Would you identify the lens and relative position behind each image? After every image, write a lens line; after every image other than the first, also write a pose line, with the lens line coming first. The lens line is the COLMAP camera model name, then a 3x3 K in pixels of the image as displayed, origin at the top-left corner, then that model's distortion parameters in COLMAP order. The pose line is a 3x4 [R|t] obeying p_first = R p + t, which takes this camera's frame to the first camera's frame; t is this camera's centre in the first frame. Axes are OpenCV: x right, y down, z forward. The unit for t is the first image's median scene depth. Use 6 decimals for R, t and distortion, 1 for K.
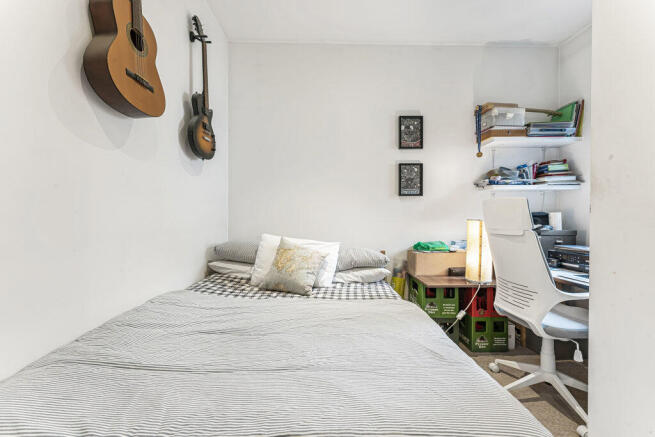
lens RADIAL K [[266.5, 0, 325.1], [0, 266.5, 220.5], [0, 0, 1]] dist [-0.001313, -0.000269]
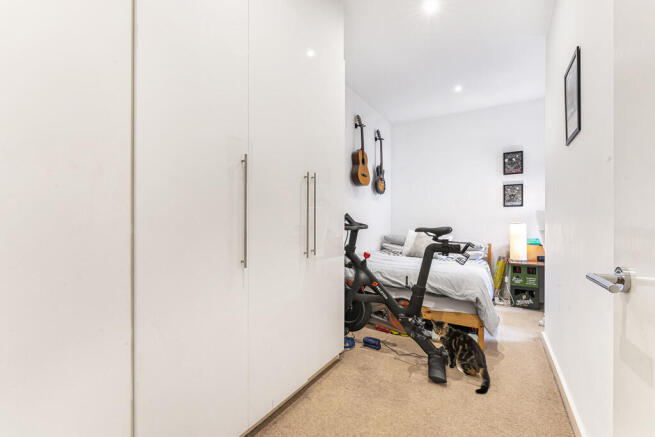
lens RADIAL K [[284.8, 0, 326.6], [0, 284.8, 222.9], [0, 0, 1]] dist [0.003419, 0.000058]
pose [[0.847435, -0.001761, -0.530896, 0.339773], [-0.010562, 0.999741, -0.020175, 0.045153], [0.530794, 0.022704, 0.847197, -1.008160]]
